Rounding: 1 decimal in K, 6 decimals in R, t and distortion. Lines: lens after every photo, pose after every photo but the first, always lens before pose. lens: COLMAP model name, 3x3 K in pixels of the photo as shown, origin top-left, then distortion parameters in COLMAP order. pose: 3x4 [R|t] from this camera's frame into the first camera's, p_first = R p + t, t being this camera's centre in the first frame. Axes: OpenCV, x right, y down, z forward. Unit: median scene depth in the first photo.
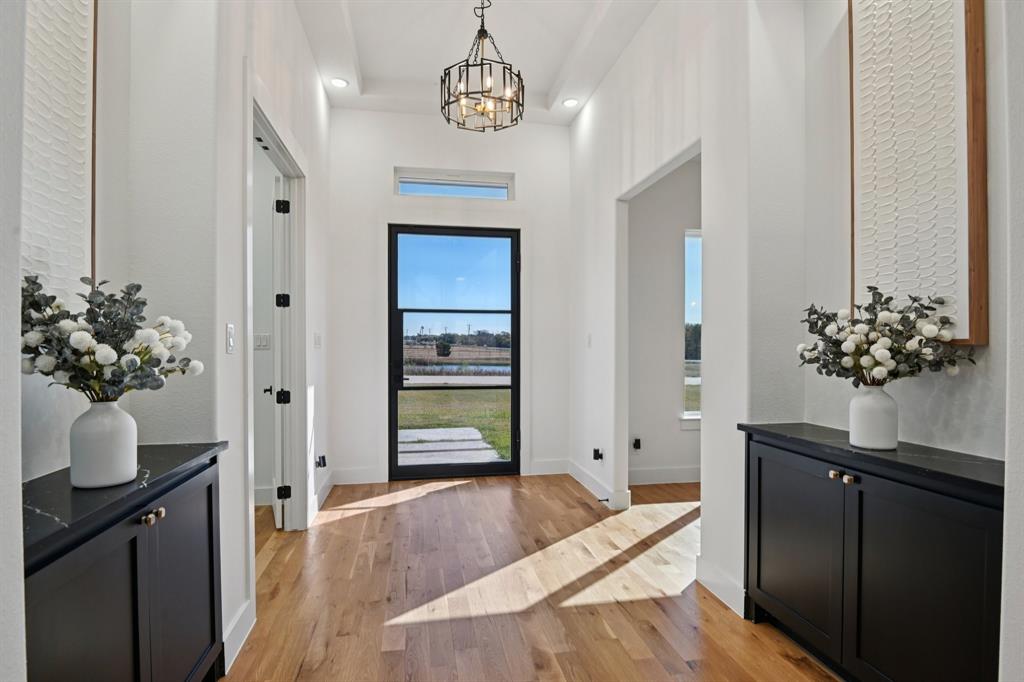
lens RADIAL K [[540.8, 0, 513.1], [0, 540.8, 347.2], [0, 0, 1]] dist [-0.017748, -0.000615]
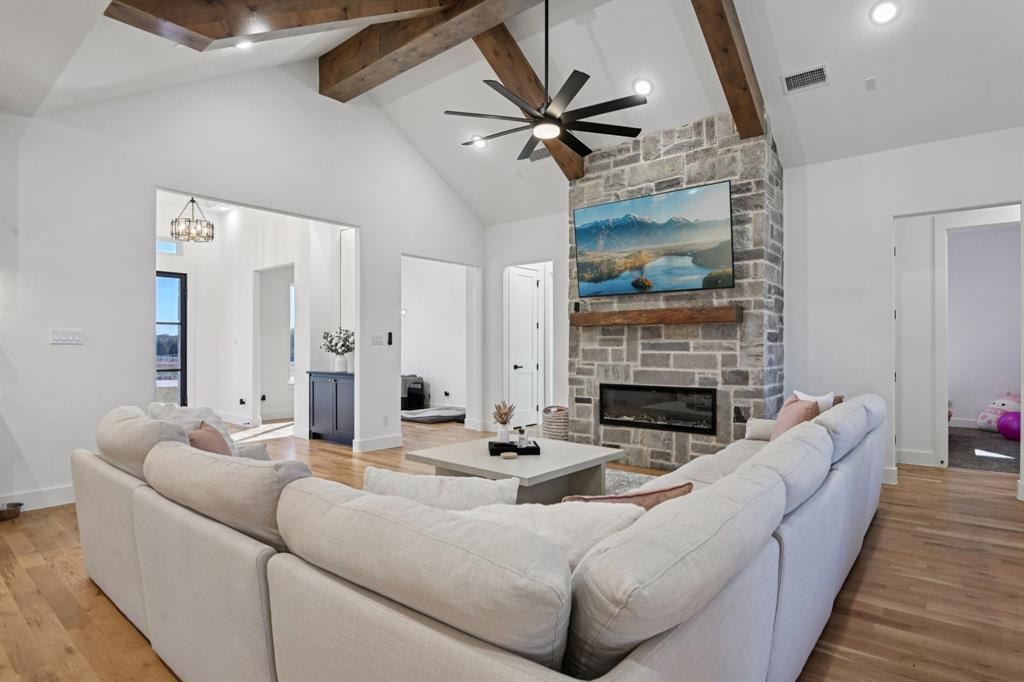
lens RADIAL K [[540.8, 0, 513.1], [0, 540.8, 347.2], [0, 0, 1]] dist [-0.017748, -0.000615]
pose [[0.772841, -0.001320, 0.634599, -0.470423], [0.003843, 0.999989, -0.002601, 0.023336], [-0.634588, 0.004449, 0.772838, -1.628971]]
